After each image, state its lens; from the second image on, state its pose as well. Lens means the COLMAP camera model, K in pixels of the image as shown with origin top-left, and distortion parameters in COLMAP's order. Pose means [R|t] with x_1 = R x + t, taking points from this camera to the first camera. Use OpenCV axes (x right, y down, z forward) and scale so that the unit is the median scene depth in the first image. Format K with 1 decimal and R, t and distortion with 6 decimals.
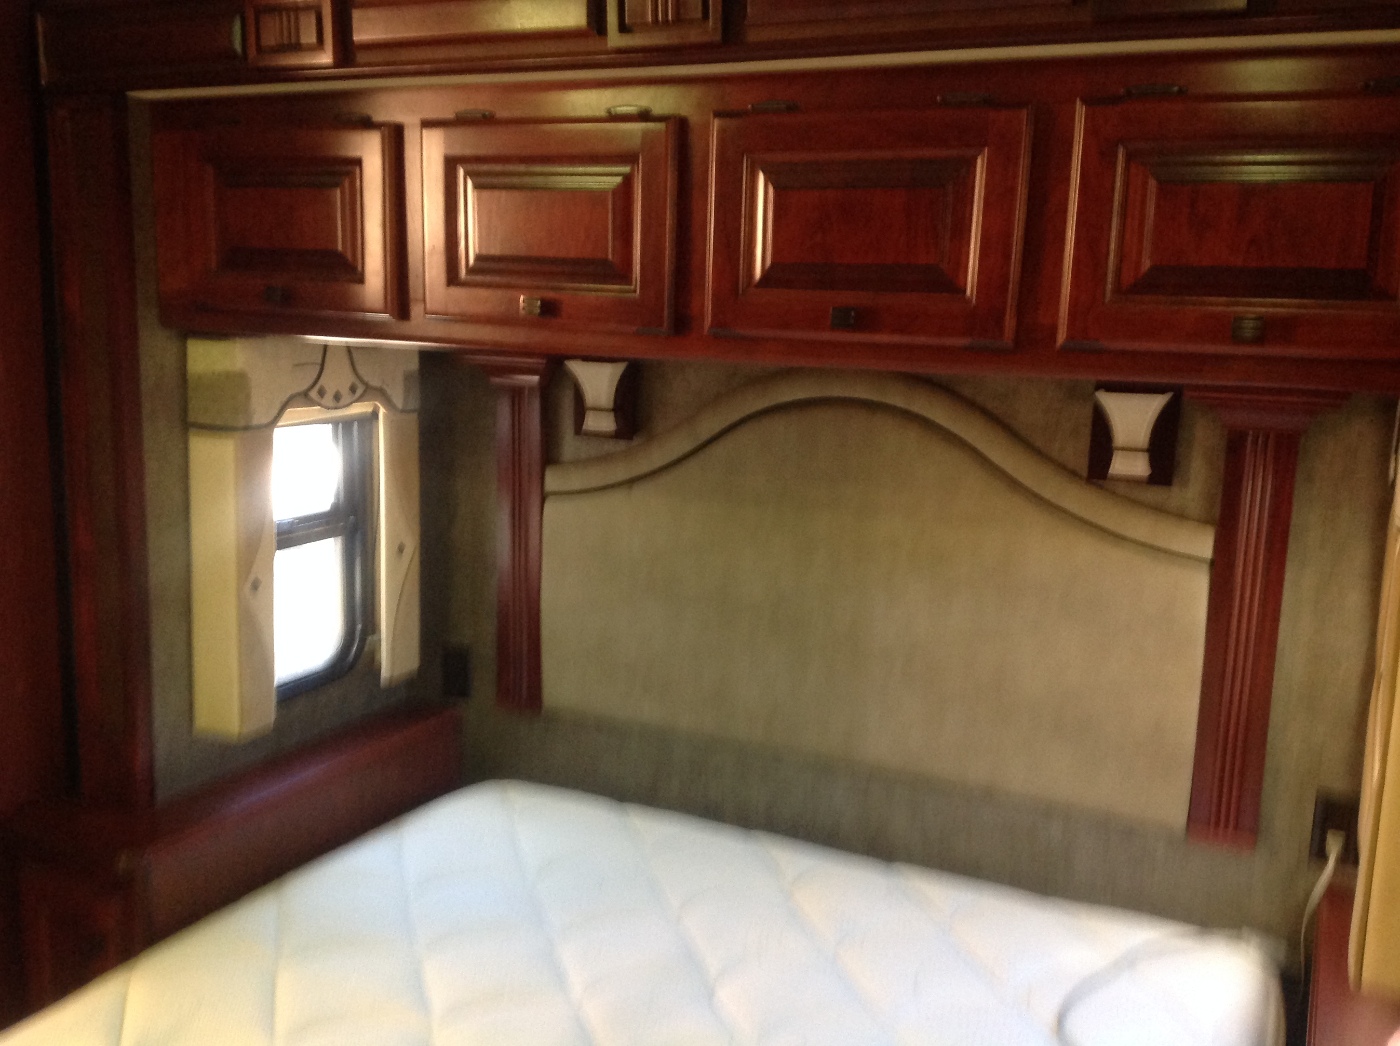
lens RADIAL K [[1329.2, 0, 708.7], [0, 1329.2, 504.5], [0, 0, 1]] dist [0.177984, -0.511069]
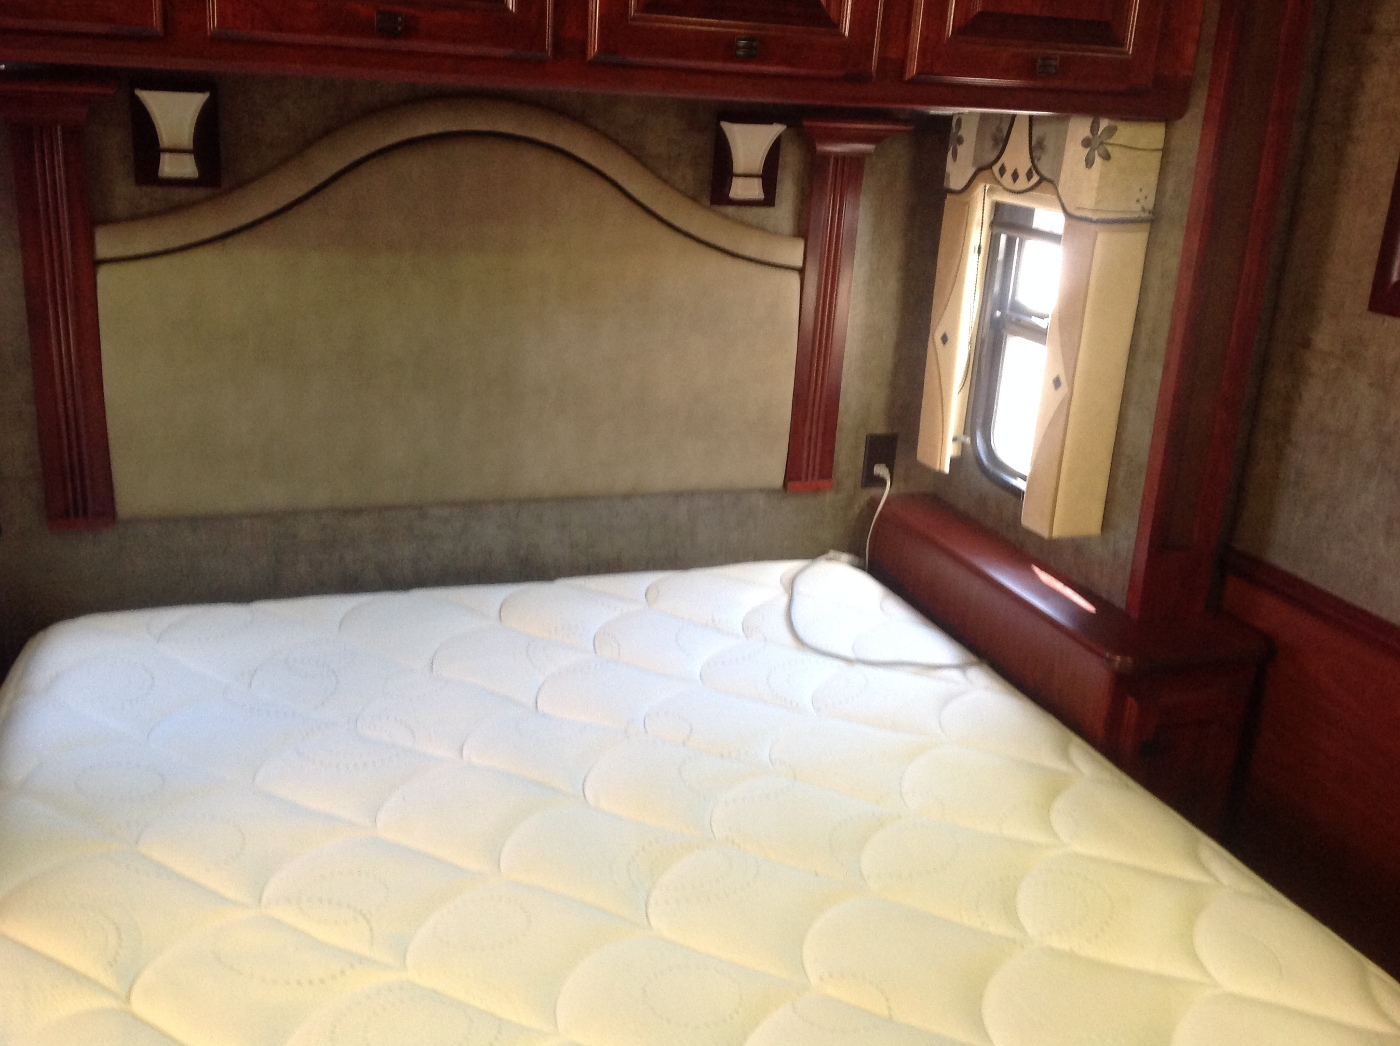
lens RADIAL K [[1329.2, 0, 708.7], [0, 1329.2, 504.5], [0, 0, 1]] dist [0.177984, -0.511069]
pose [[0.697120, -0.207342, 0.686318, -0.511939], [0.069940, 0.972370, 0.222720, -0.022642], [-0.713535, -0.107262, 0.692361, 0.176032]]
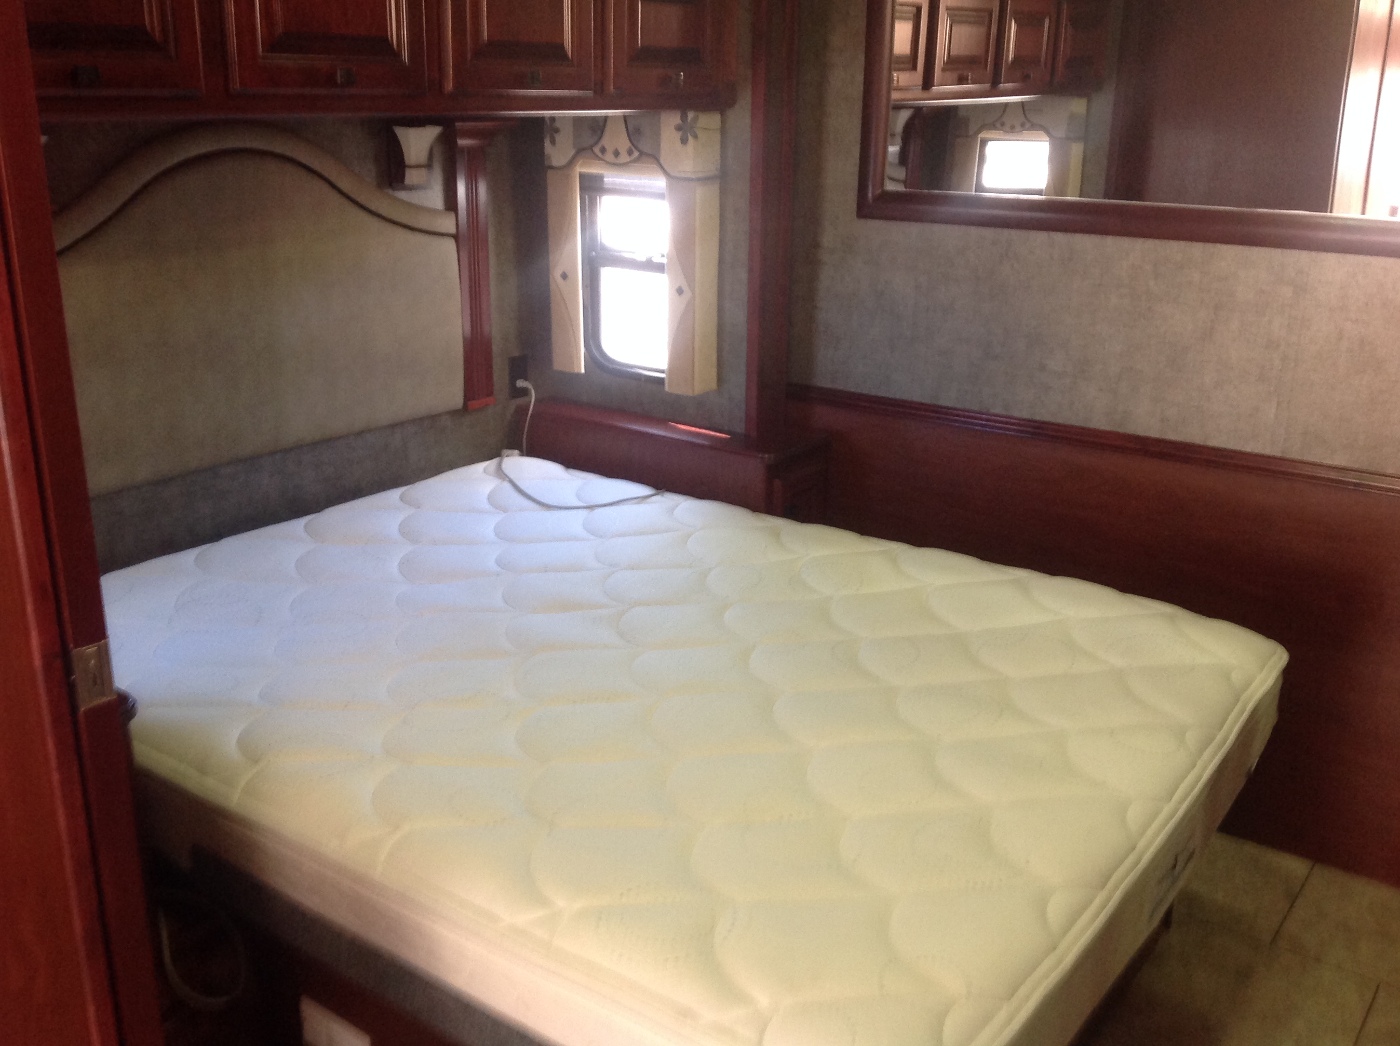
lens RADIAL K [[1329.2, 0, 708.7], [0, 1329.2, 504.5], [0, 0, 1]] dist [0.177984, -0.511069]
pose [[0.170290, -0.323776, 0.930683, -1.046745], [0.135868, 0.943172, 0.303260, -0.087922], [-0.975982, 0.074808, 0.204603, 0.366097]]
